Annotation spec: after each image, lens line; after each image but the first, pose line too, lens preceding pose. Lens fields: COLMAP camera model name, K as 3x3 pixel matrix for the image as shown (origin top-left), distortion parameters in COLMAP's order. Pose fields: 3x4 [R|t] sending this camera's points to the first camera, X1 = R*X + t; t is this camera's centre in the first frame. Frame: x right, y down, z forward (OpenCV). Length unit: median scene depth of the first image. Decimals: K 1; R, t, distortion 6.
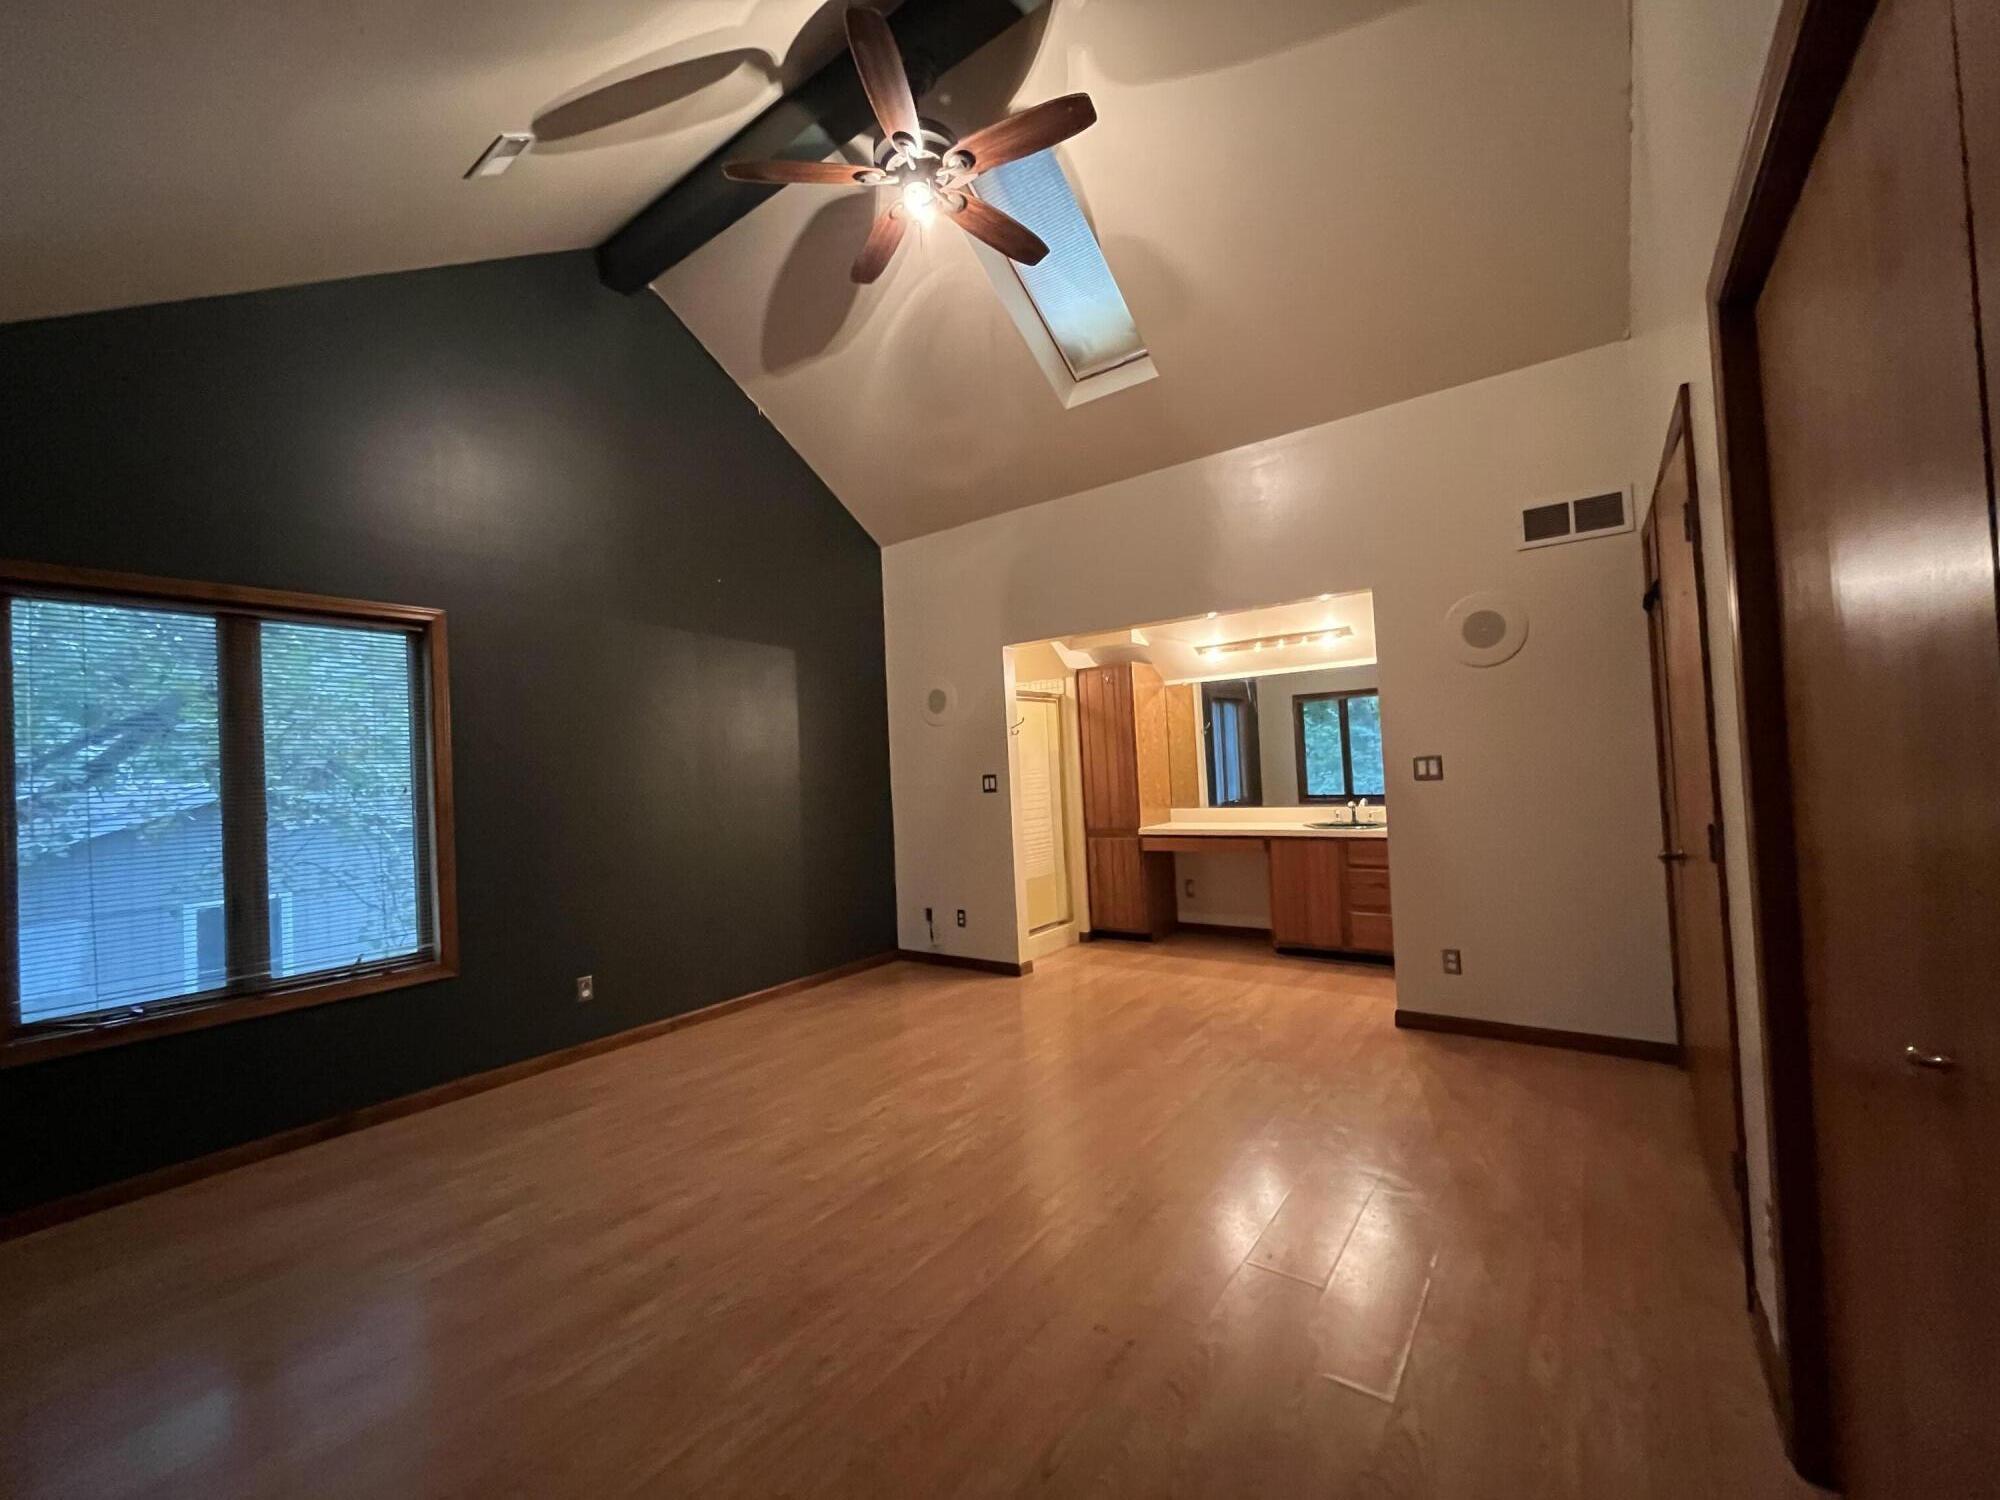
lens RADIAL K [[809.4, 0, 1002.5], [0, 809.4, 745.0], [0, 0, 1]] dist [0.000422, -0.000275]
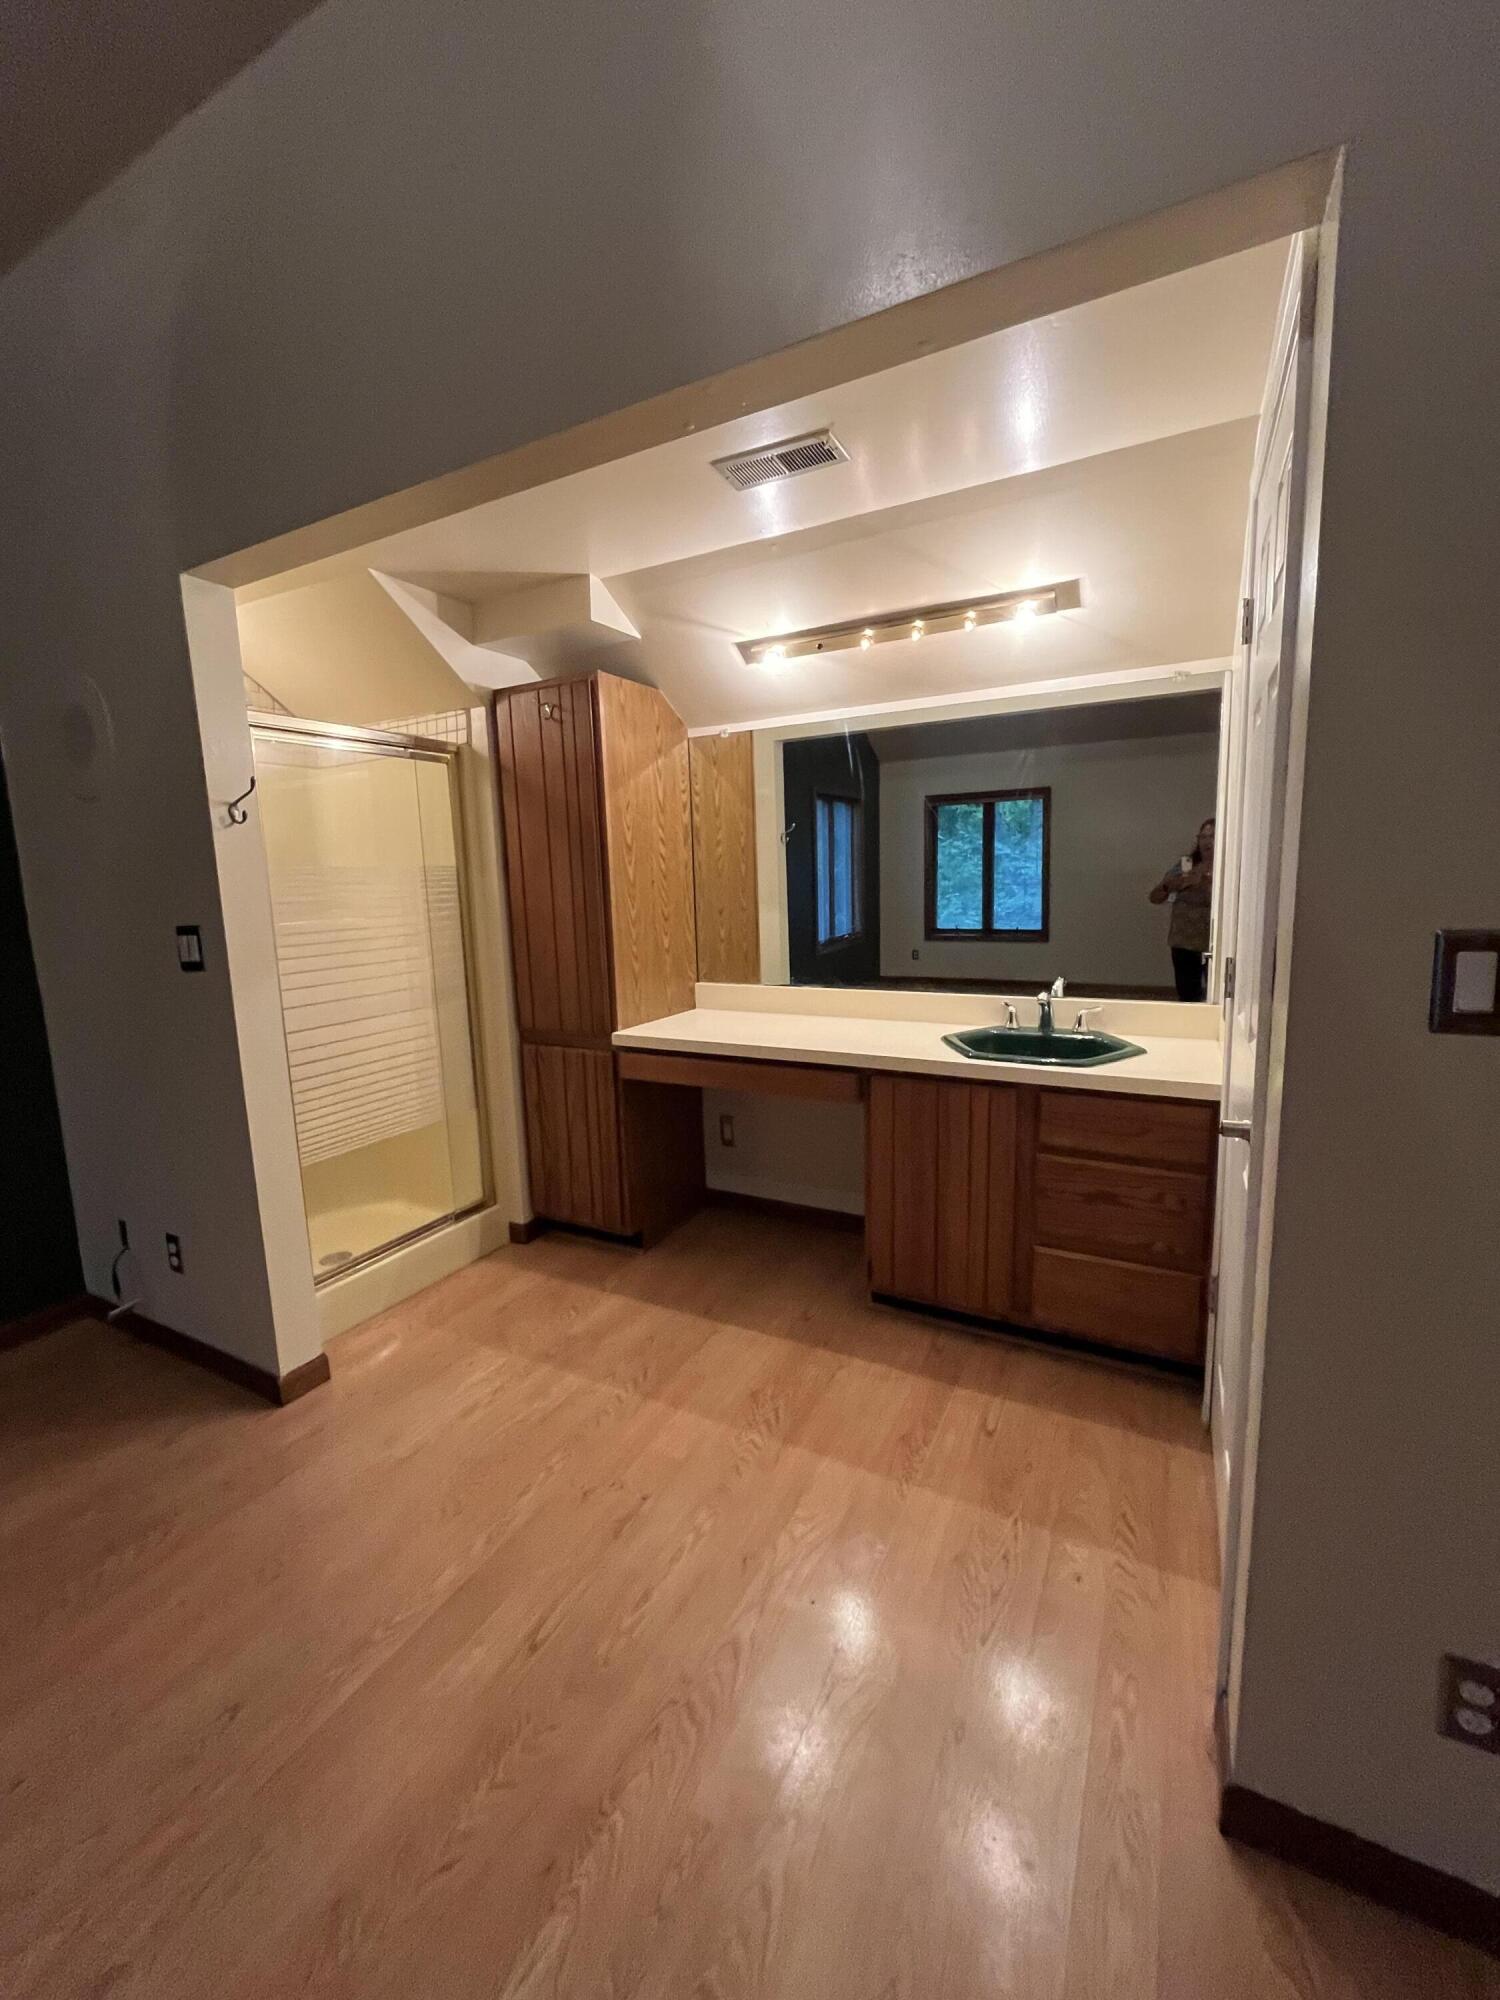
lens RADIAL K [[809.4, 0, 742.3], [0, 809.4, 992.3], [0, 0, 1]] dist [0.000422, -0.000275]
pose [[0.991094, -0.000515, 0.133165, 0.193489], [-0.021451, 0.986316, 0.163462, -0.001371], [-0.131427, -0.164862, 0.977521, 0.558637]]
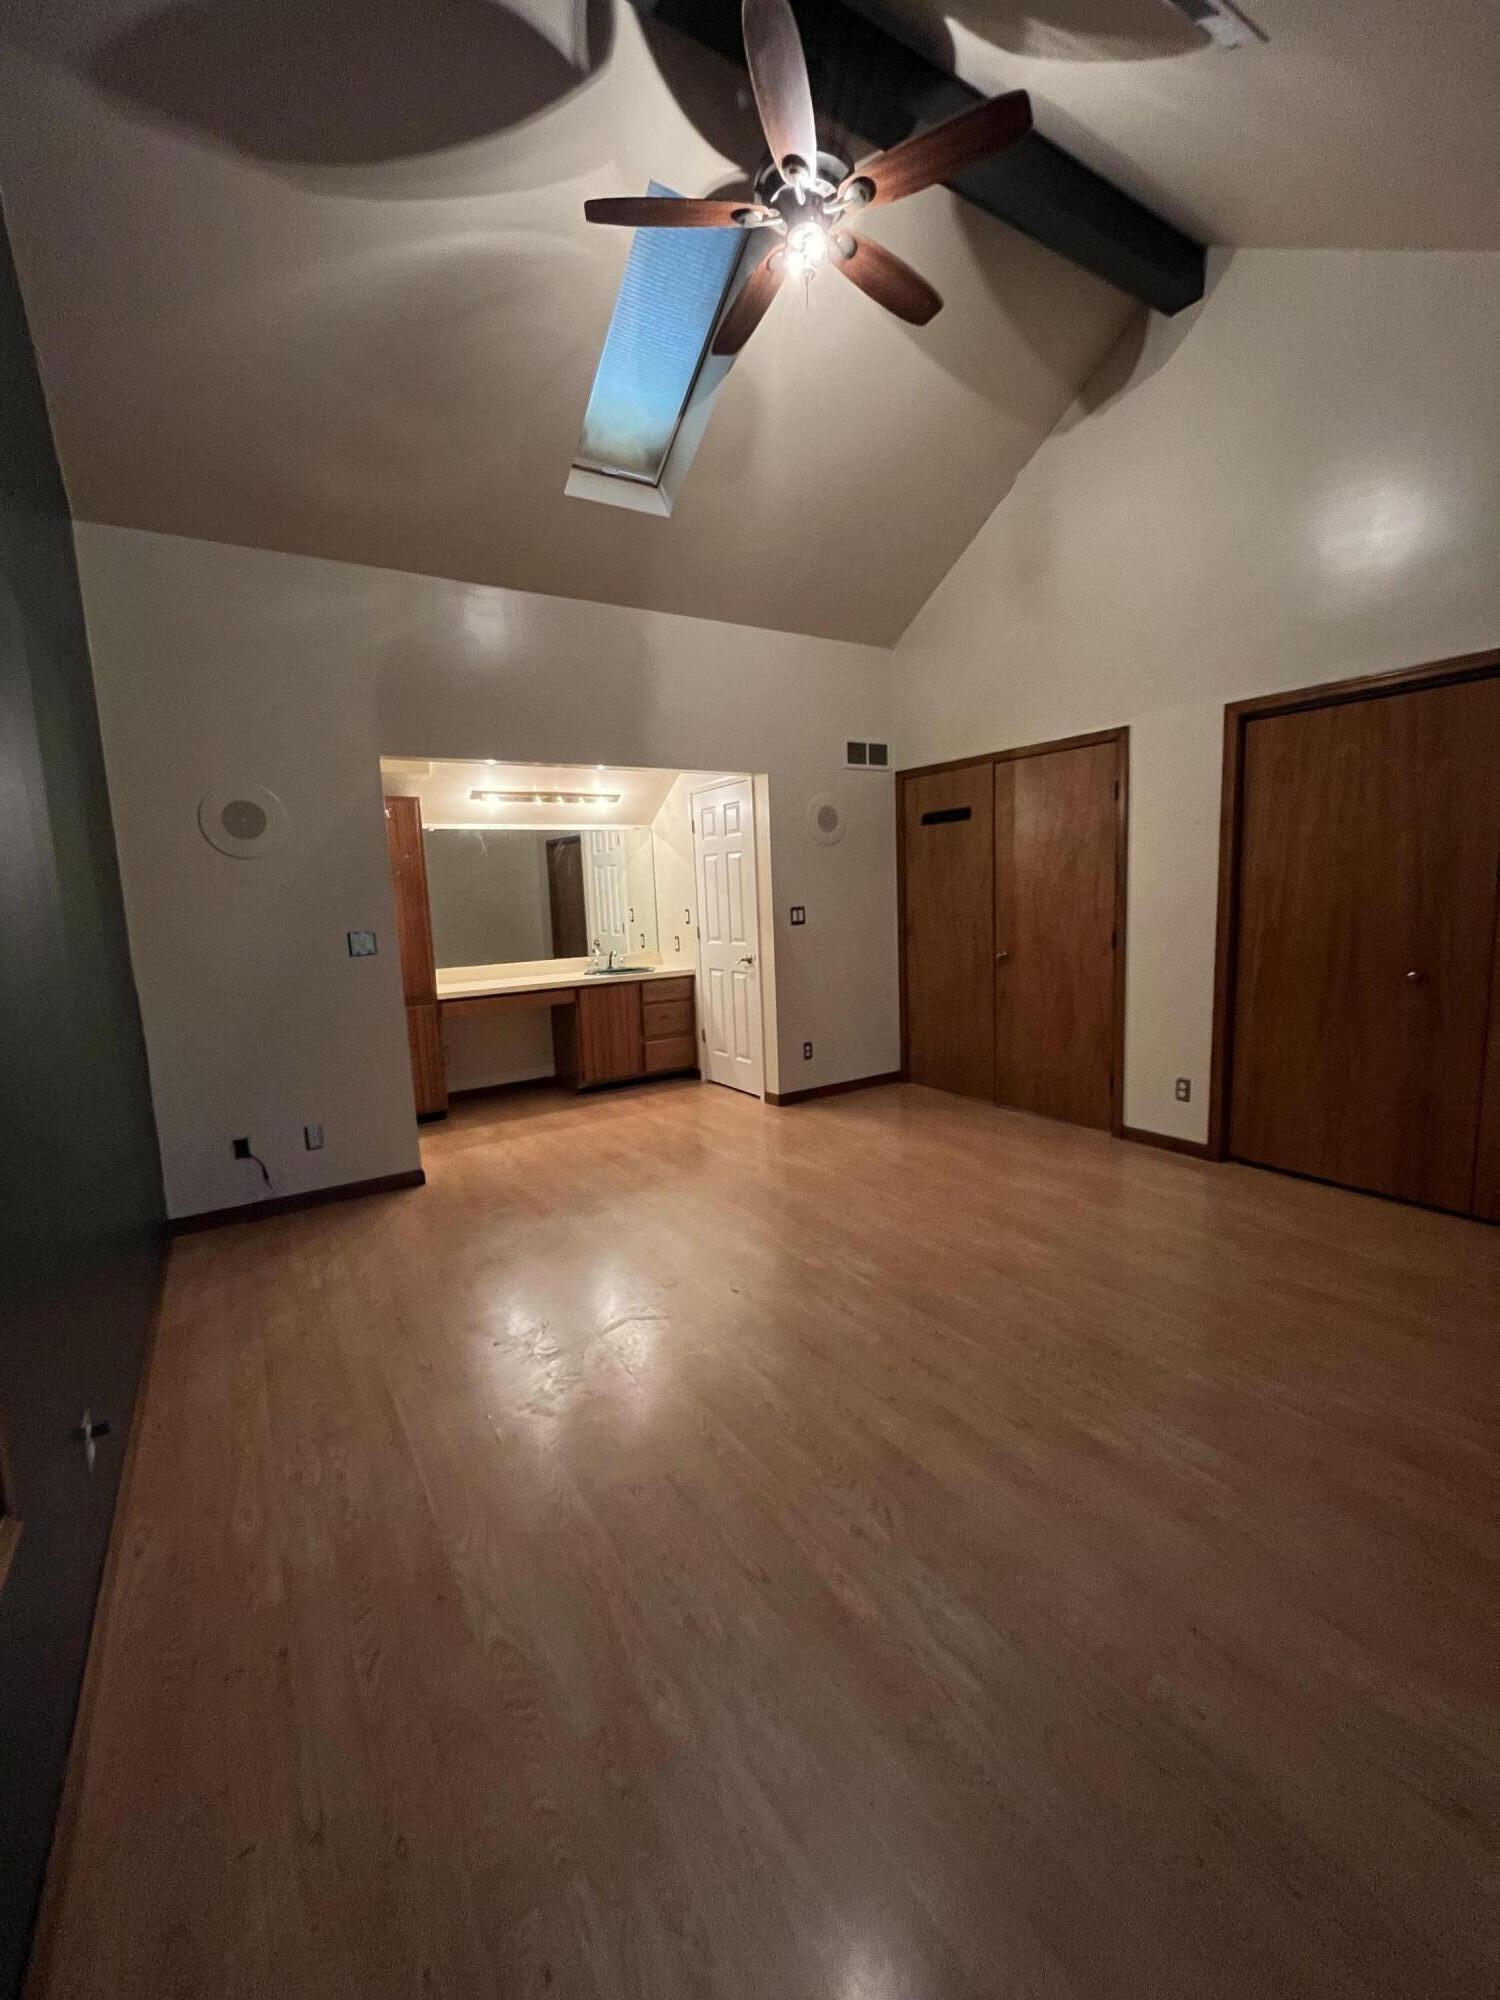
lens RADIAL K [[809.4, 0, 742.3], [0, 809.4, 992.3], [0, 0, 1]] dist [0.000422, -0.000275]
pose [[0.372441, -0.082754, 0.924359, -0.554280], [-0.004189, 0.995856, 0.090842, 0.023549], [-0.928047, -0.037705, 0.370551, 0.398717]]
